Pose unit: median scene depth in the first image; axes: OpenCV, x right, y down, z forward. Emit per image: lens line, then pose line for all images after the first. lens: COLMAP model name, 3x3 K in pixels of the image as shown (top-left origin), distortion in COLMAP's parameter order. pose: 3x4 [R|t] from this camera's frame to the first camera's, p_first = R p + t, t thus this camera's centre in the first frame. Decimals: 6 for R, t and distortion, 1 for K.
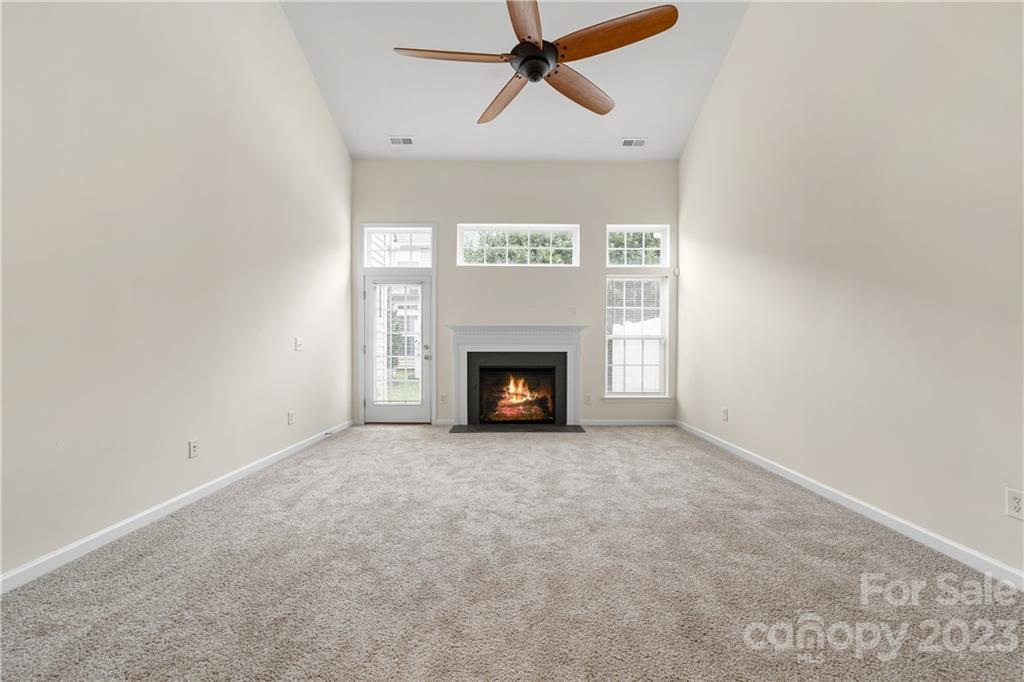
lens RADIAL K [[427.3, 0, 512.0], [0, 427.3, 361.0], [0, 0, 1]] dist [-0.001840, 0.000068]
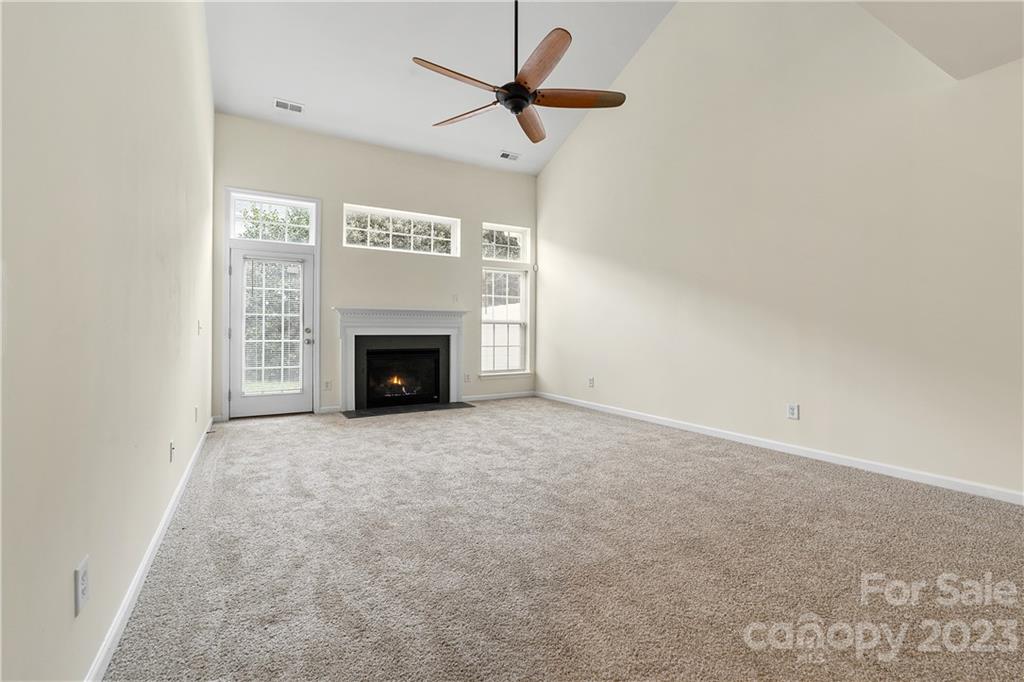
lens RADIAL K [[429.4, 0, 512.0], [0, 429.4, 341.0], [0, 0, 1]] dist [-0.002261, 0.000126]
pose [[0.879303, -0.011579, 0.476123, -0.257280], [0.014946, 0.999883, -0.003286, 0.000009], [-0.476029, 0.010006, 0.879373, -0.033178]]
